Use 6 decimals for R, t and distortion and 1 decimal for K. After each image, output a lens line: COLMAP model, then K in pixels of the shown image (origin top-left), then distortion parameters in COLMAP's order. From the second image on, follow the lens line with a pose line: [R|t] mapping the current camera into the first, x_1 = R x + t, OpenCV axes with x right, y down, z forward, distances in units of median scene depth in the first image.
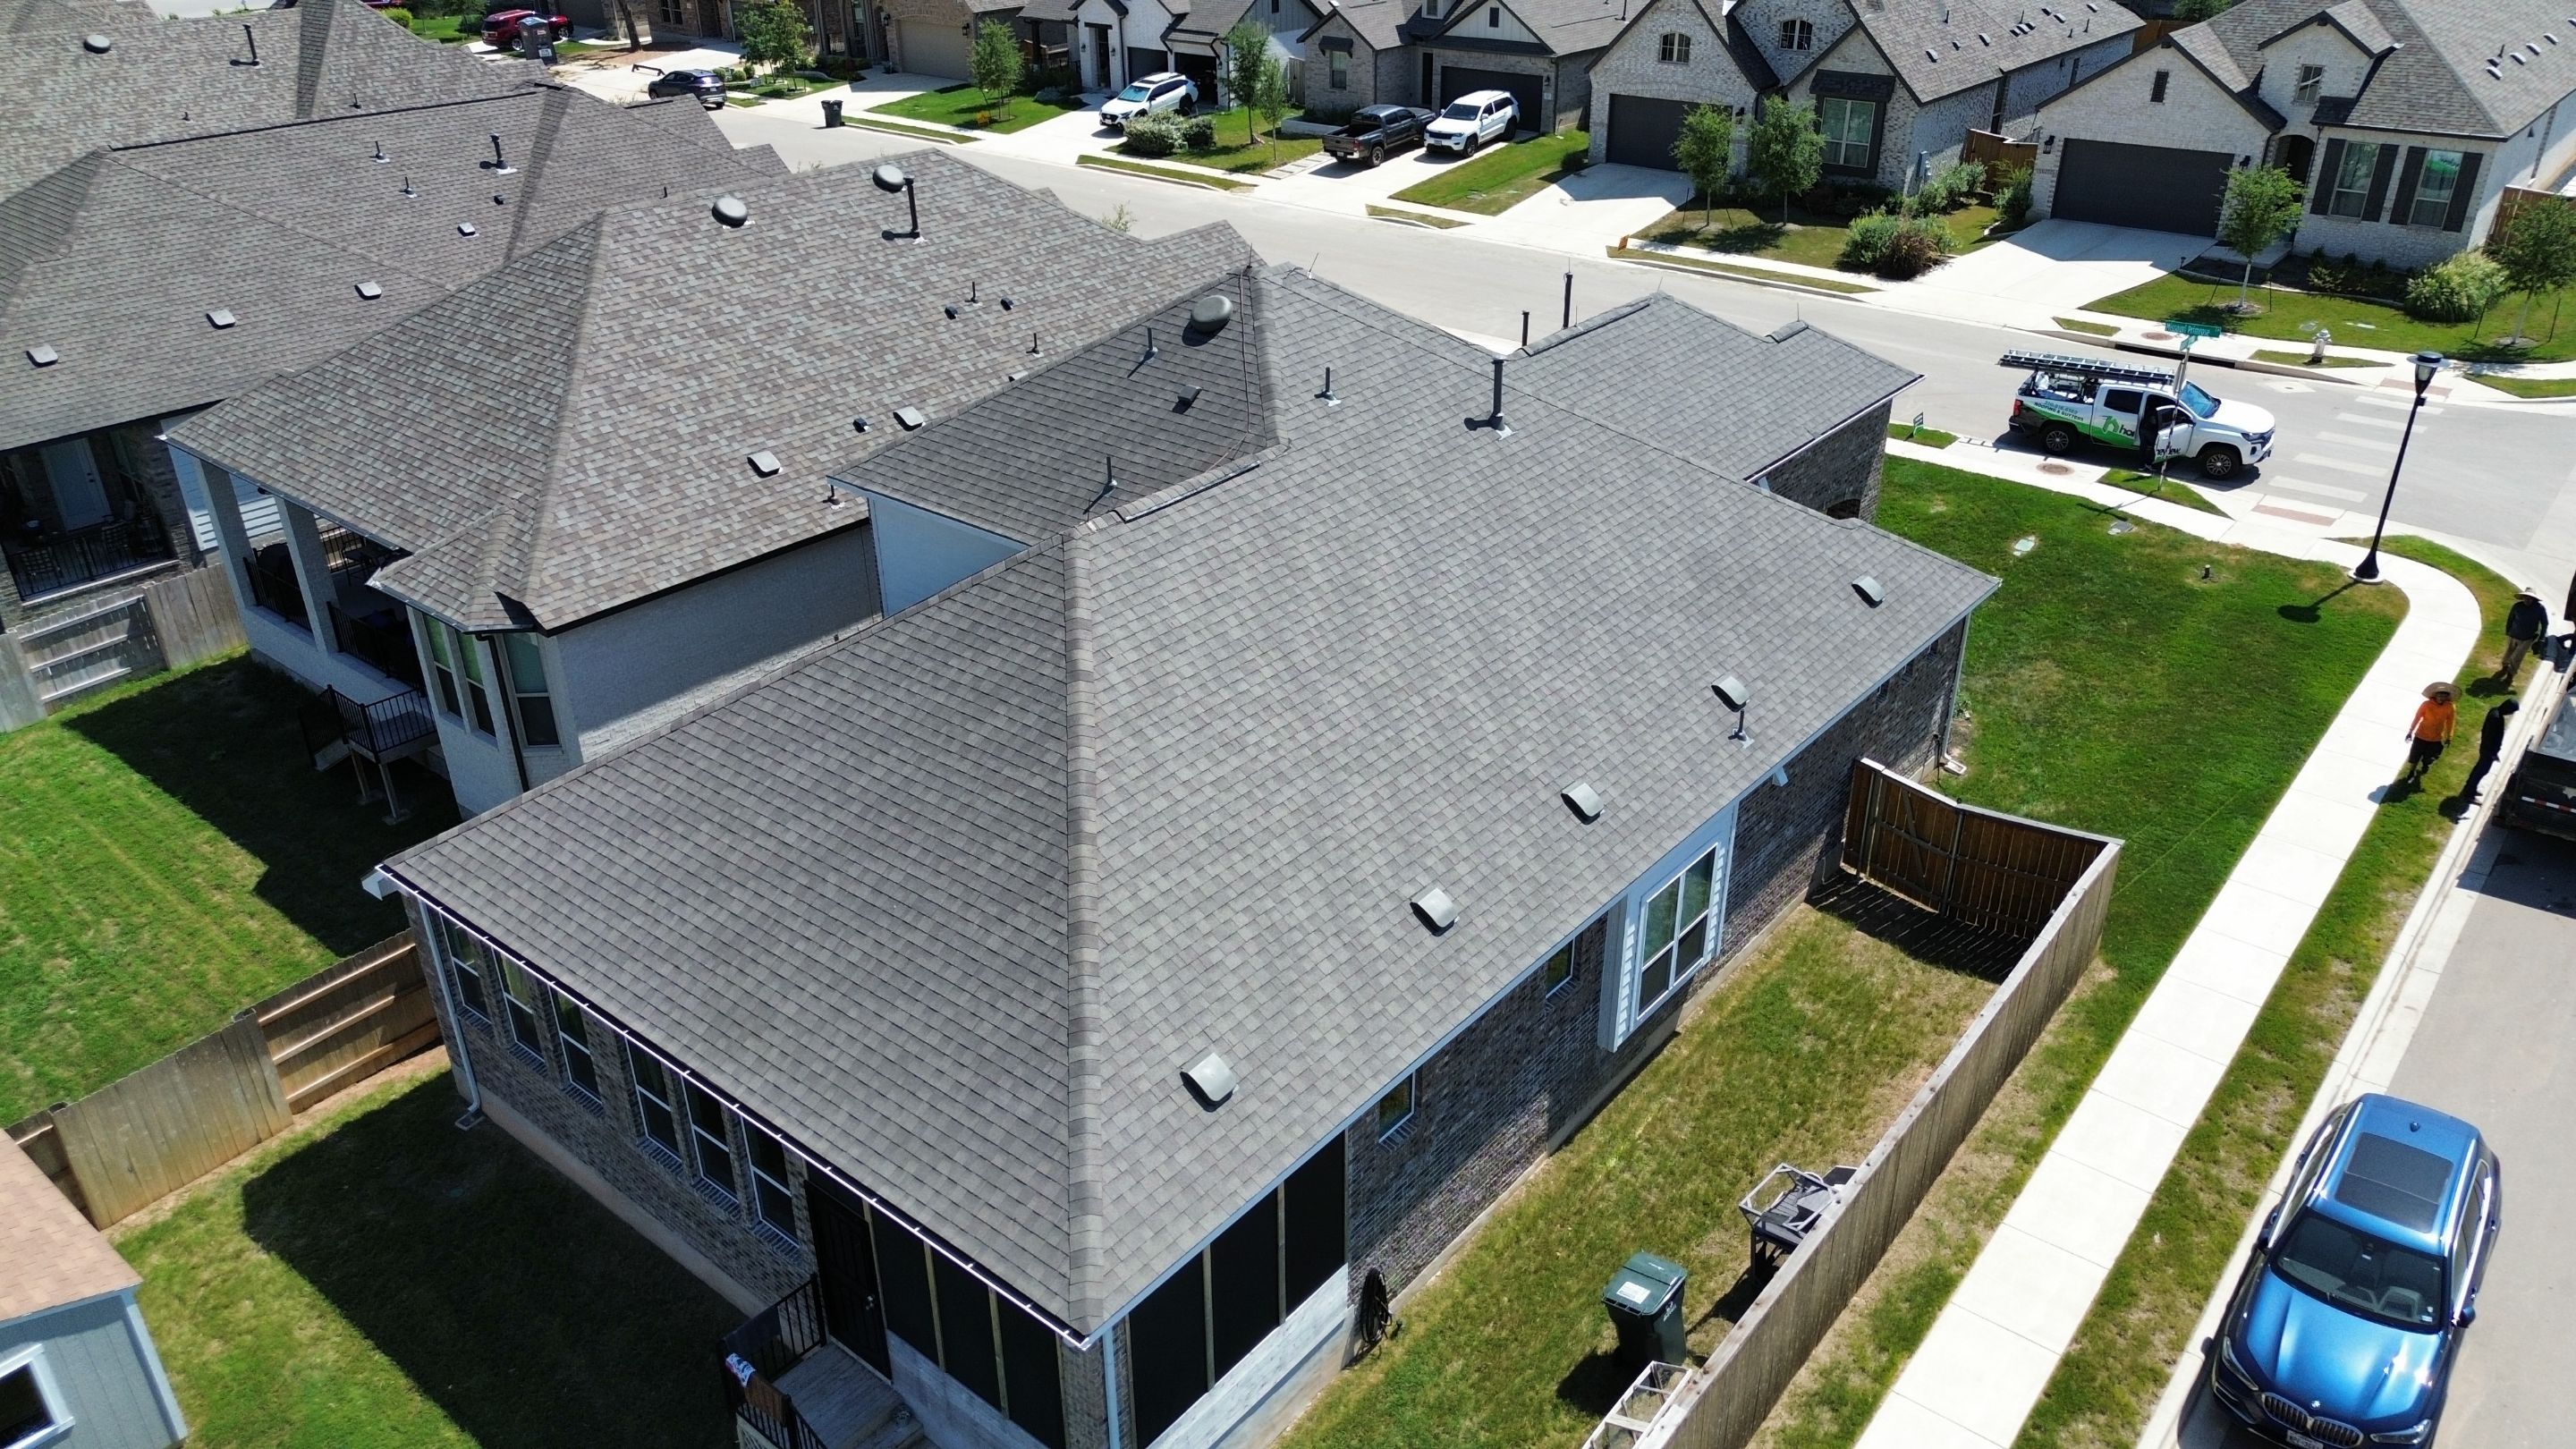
lens RADIAL K [[1824.6, 0, 1300.3], [0, 1824.6, 712.9], [0, 0, 1]] dist [0.062183, -0.054377]
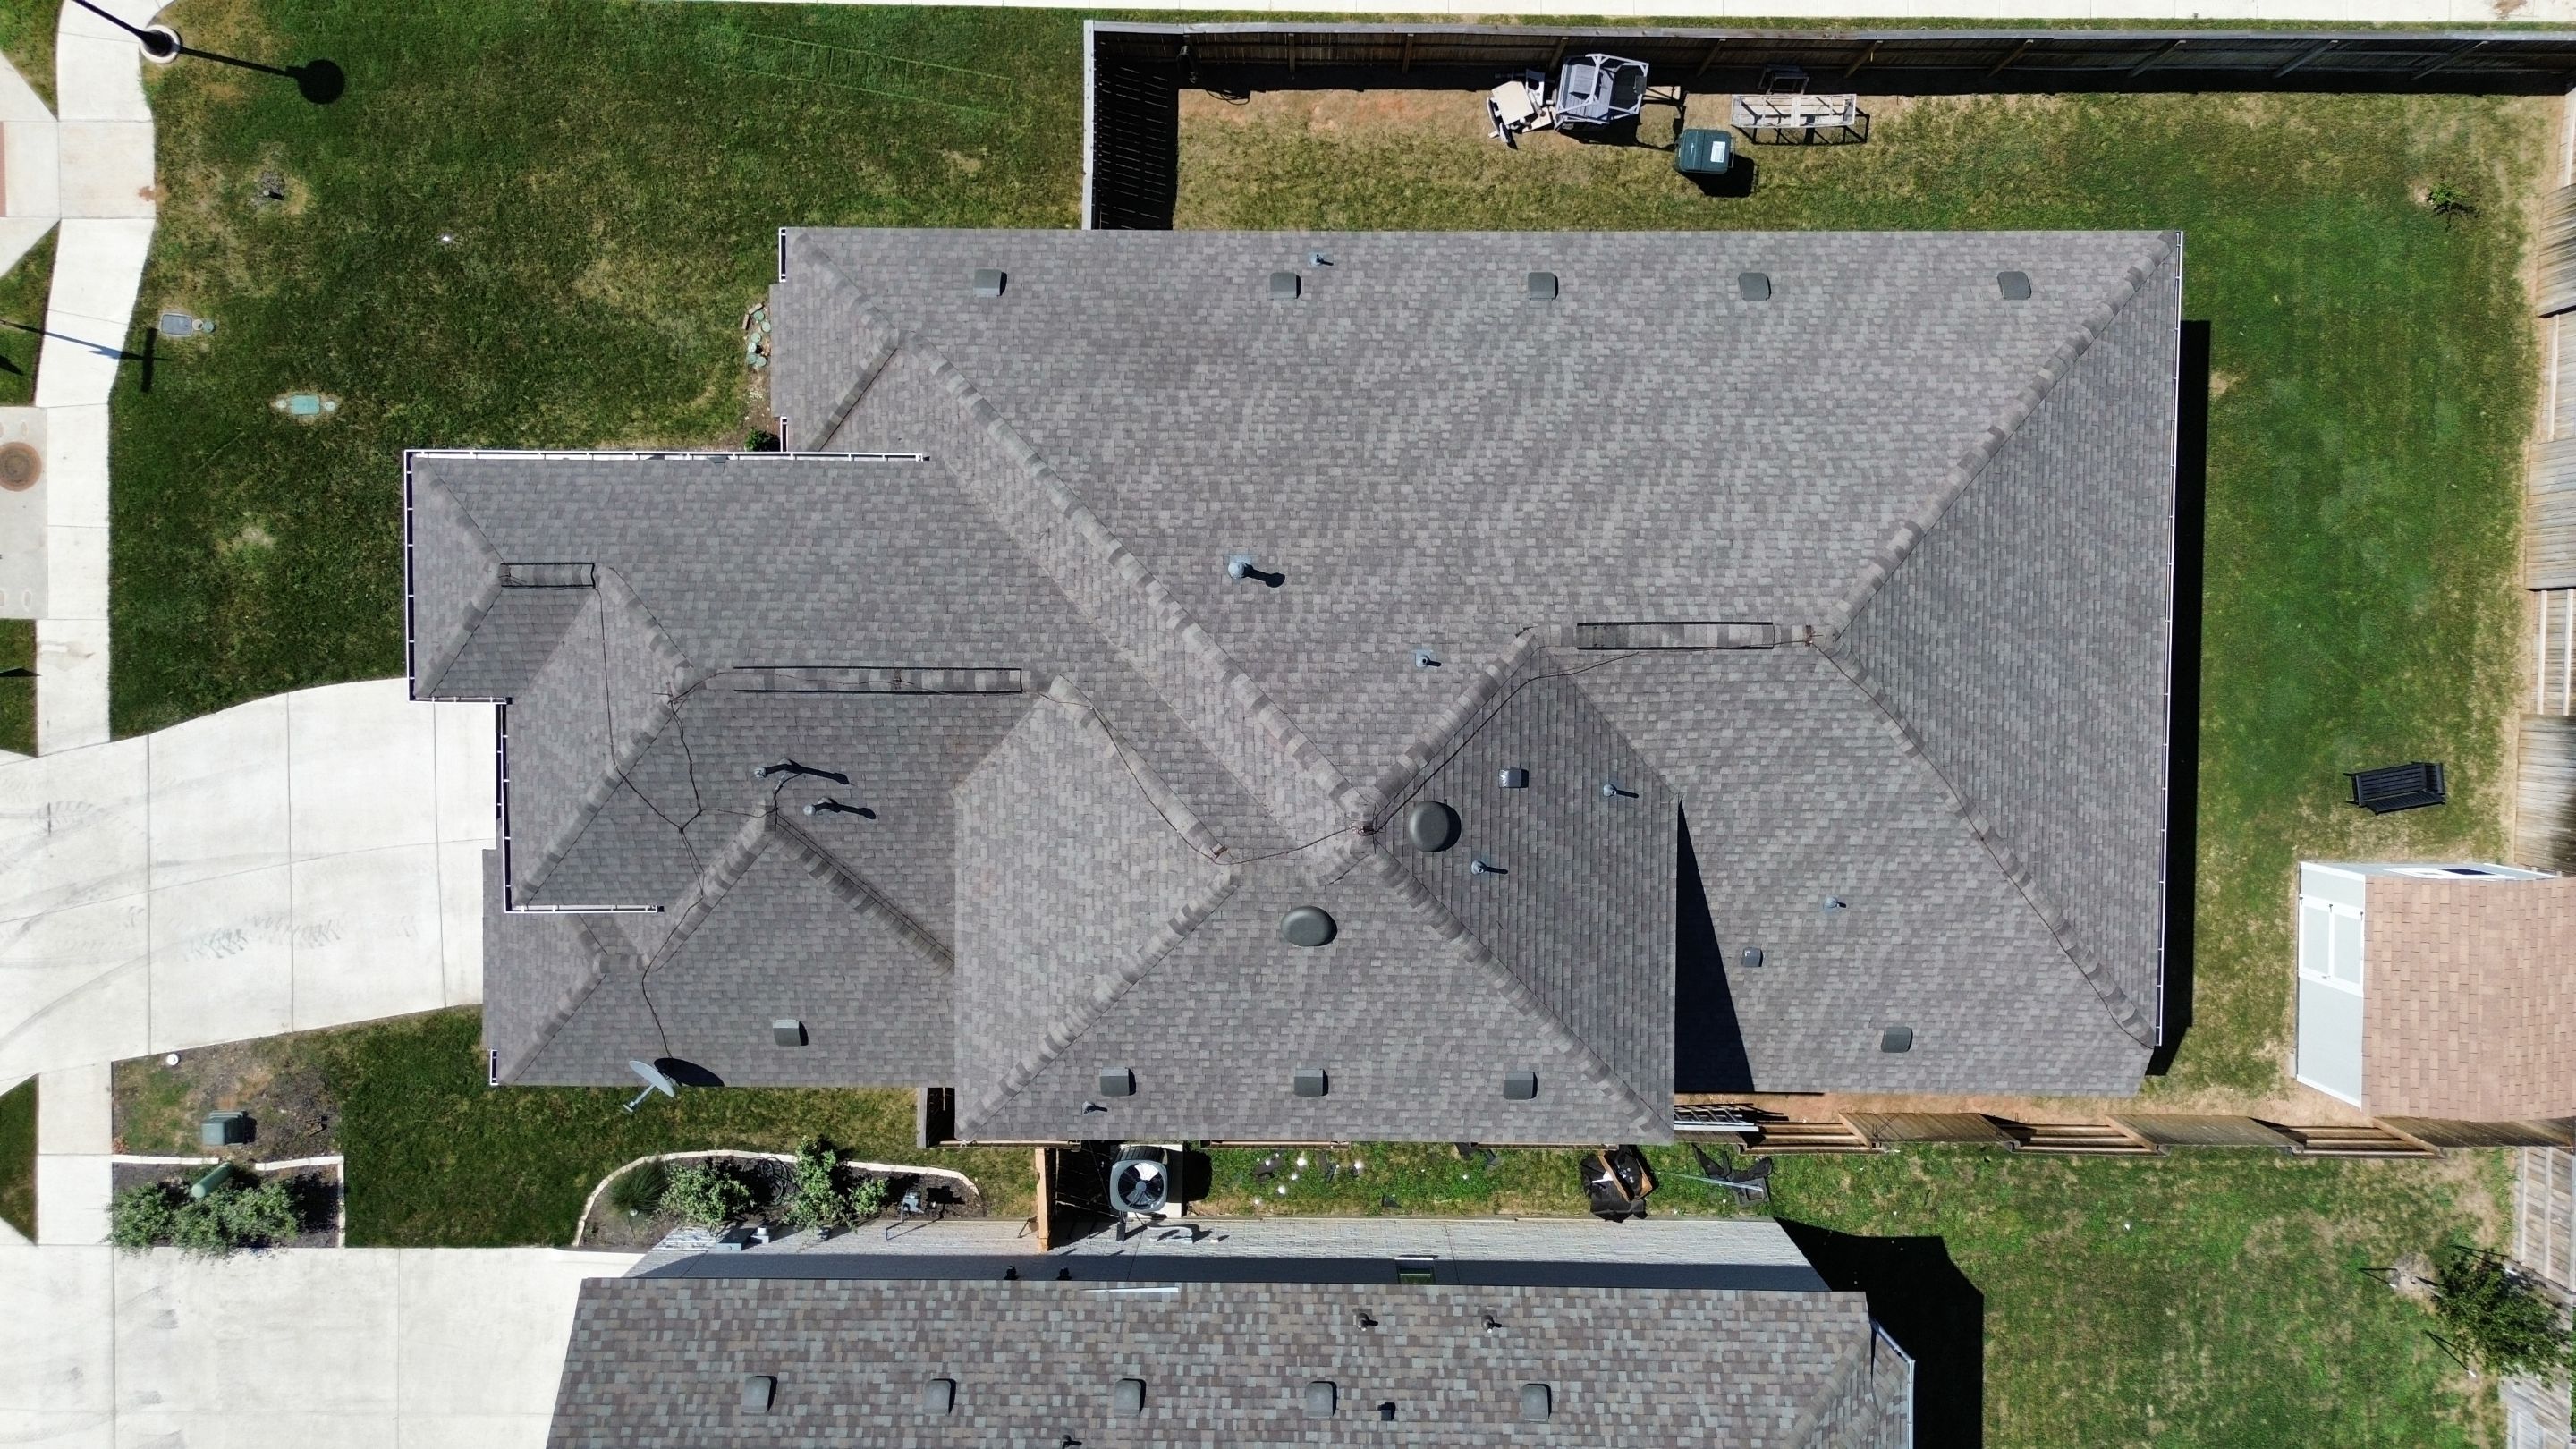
lens RADIAL K [[1824.6, 0, 1296.0], [0, 1824.6, 722.9], [0, 0, 1]] dist [0.062183, -0.054377]
pose [[-0.628882, -0.777408, -0.012047, 0.020391], [0.372948, -0.315218, 0.872667, -0.487060], [-0.682215, 0.544311, 0.488168, 0.285539]]
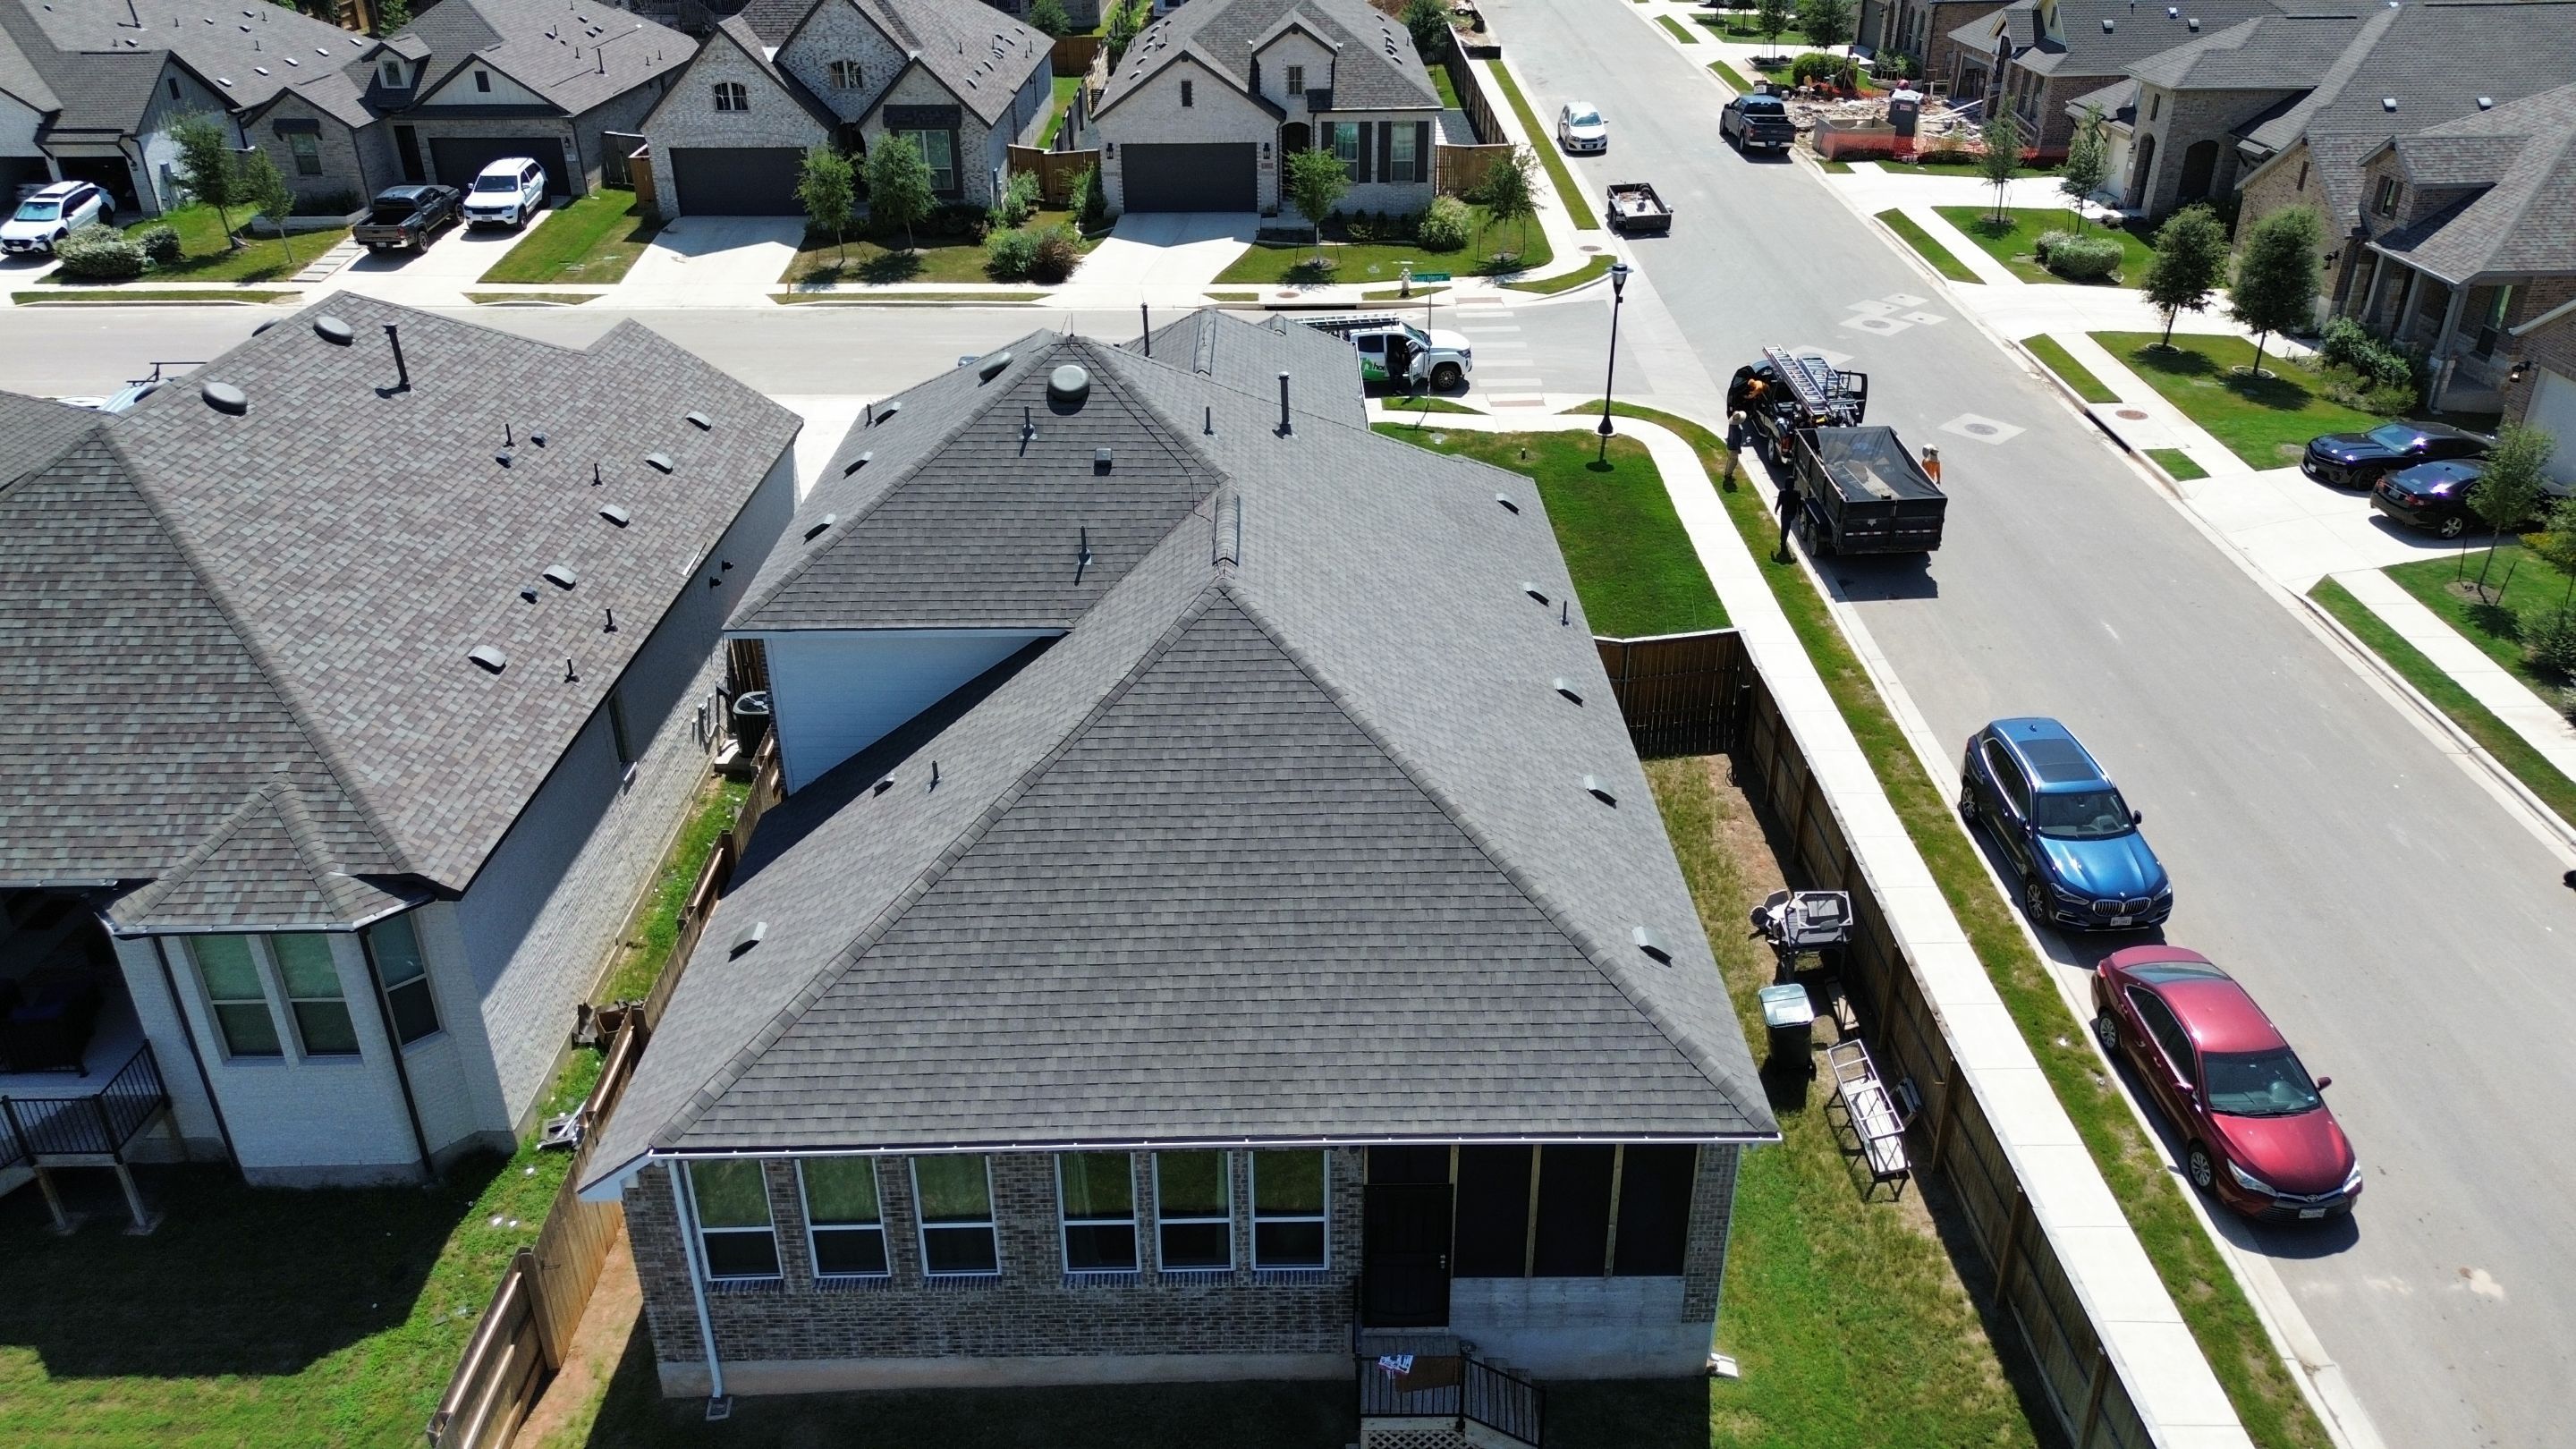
lens RADIAL K [[1824.6, 0, 1301.6], [0, 1824.6, 716.1], [0, 0, 1]] dist [0.062183, -0.054377]
pose [[0.763363, -0.292615, 0.575893, -0.300967], [0.296708, 0.950738, 0.089781, -0.043384], [-0.573795, 0.102337, 0.812580, 0.036342]]
